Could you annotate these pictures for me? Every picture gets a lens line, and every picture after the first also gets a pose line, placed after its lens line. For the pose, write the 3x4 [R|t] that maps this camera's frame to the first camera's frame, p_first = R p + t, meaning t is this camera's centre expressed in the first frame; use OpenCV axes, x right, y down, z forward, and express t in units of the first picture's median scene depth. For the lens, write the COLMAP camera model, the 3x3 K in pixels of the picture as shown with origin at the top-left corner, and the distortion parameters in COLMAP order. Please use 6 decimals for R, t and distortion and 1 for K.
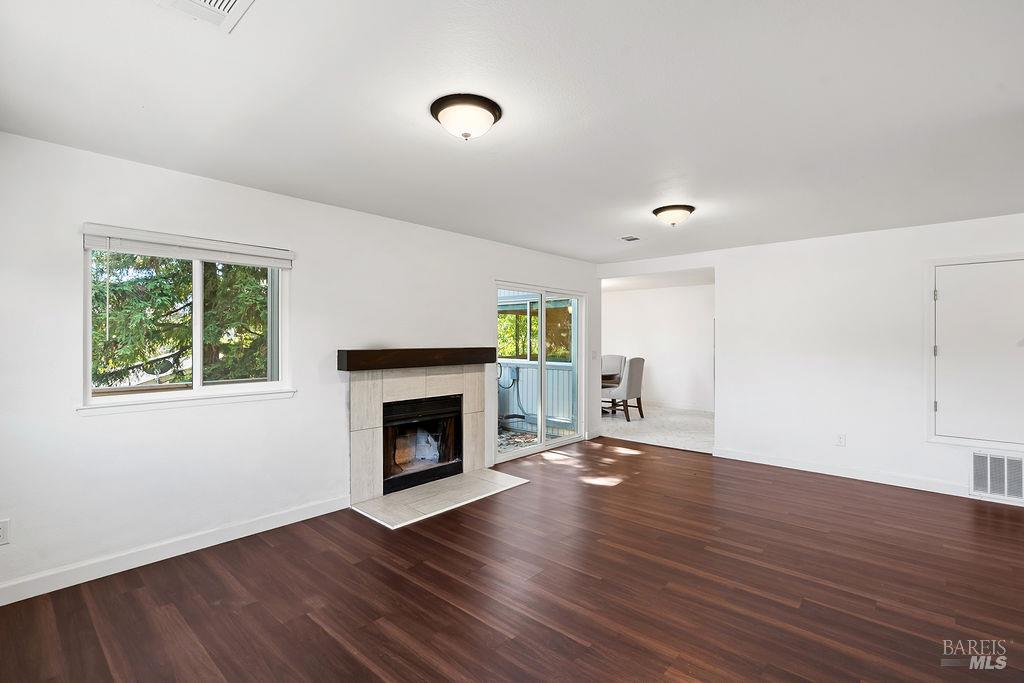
lens RADIAL K [[467.7, 0, 511.7], [0, 467.7, 343.5], [0, 0, 1]] dist [-0.002719, 0.002052]
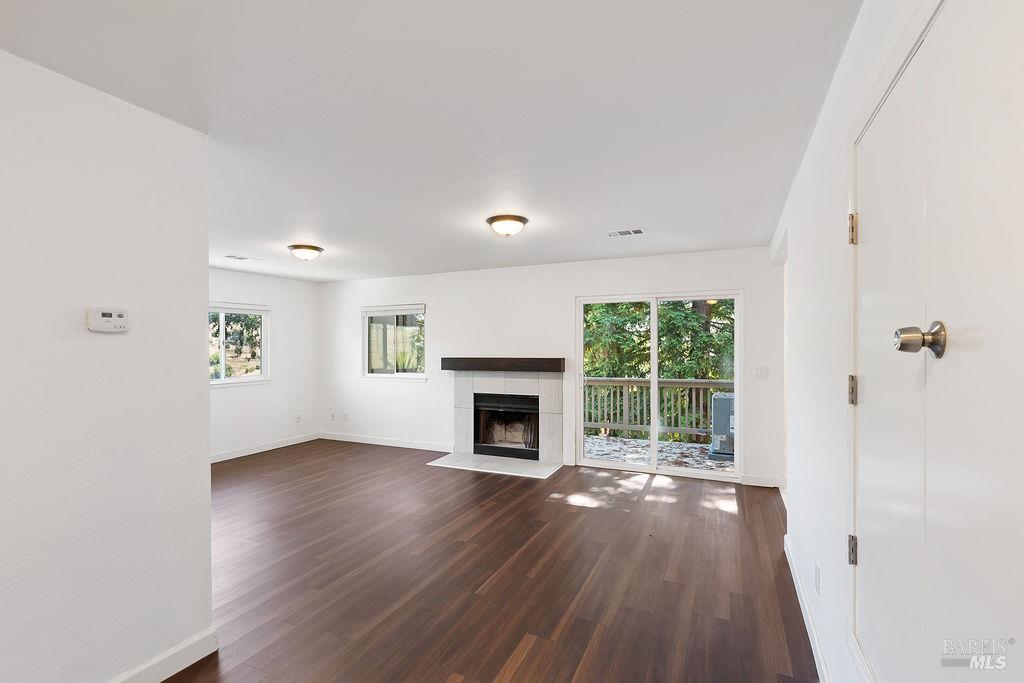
lens RADIAL K [[467.7, 0, 514.0], [0, 467.7, 348.9], [0, 0, 1]] dist [-0.002719, 0.002052]
pose [[0.286087, -0.000779, -0.958203, 1.165158], [-0.000585, 0.999999, -0.000987, -0.014164], [0.958203, 0.000843, 0.286086, 0.659582]]
